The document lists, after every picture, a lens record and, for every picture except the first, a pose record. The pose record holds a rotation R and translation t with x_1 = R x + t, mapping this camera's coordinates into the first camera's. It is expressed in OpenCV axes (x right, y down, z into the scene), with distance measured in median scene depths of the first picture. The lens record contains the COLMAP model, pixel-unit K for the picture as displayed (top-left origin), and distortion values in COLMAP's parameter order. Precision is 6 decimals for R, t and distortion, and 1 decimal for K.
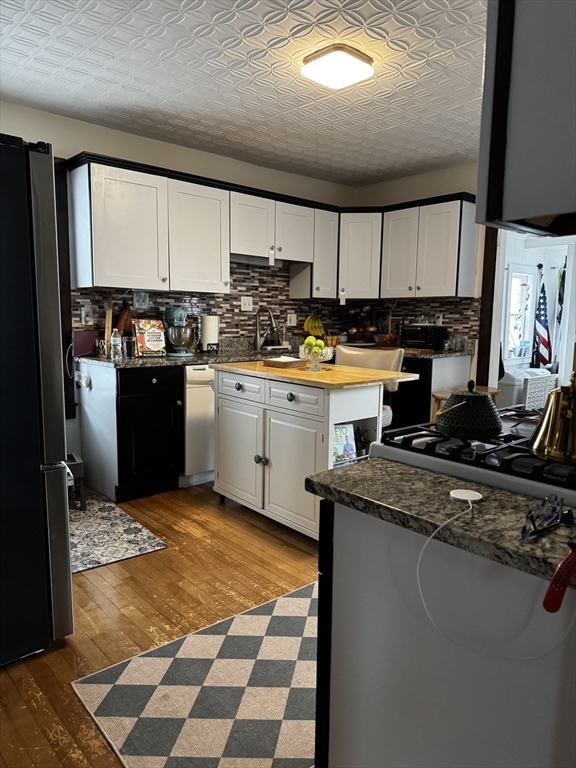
lens RADIAL K [[539.7, 0, 287.7], [0, 539.7, 390.6], [0, 0, 1]] dist [0.090669, -0.121380]
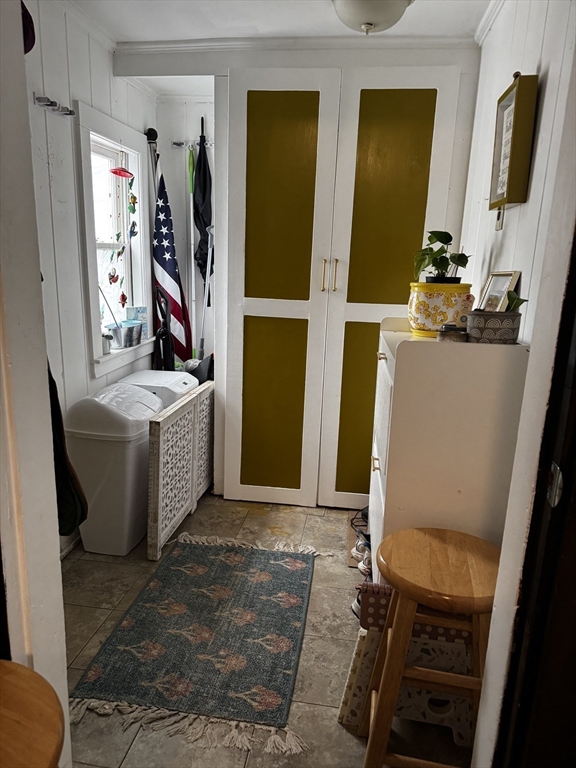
lens RADIAL K [[539.7, 0, 289.3], [0, 539.7, 379.1], [0, 0, 1]] dist [0.090669, -0.121380]
pose [[0.760553, -0.124601, 0.637208, 0.312753], [0.055316, 0.990280, 0.127618, -0.107724], [-0.646916, -0.061812, 0.760052, 0.756460]]
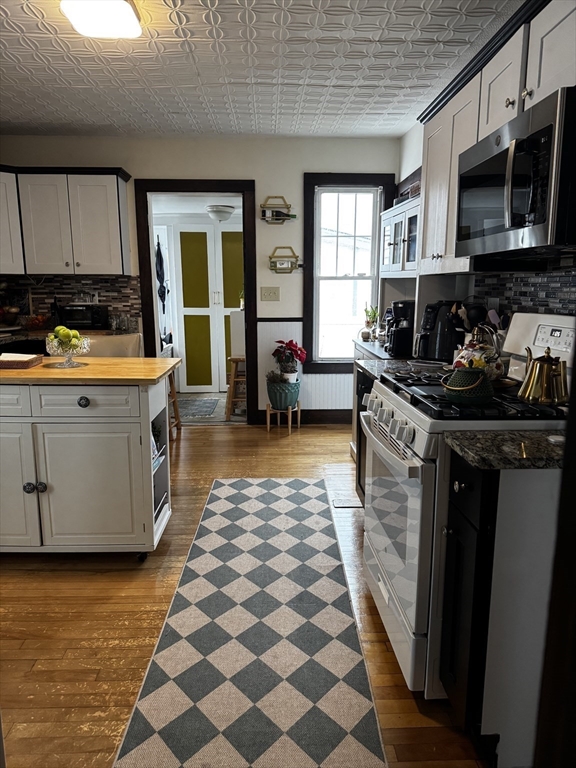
lens RADIAL K [[539.7, 0, 289.5], [0, 539.7, 391.8], [0, 0, 1]] dist [0.090669, -0.121380]
pose [[0.635182, -0.157738, 0.756084, -0.257672], [0.111569, 0.987395, 0.112267, -0.037825], [-0.764262, 0.013045, 0.644774, 0.125334]]
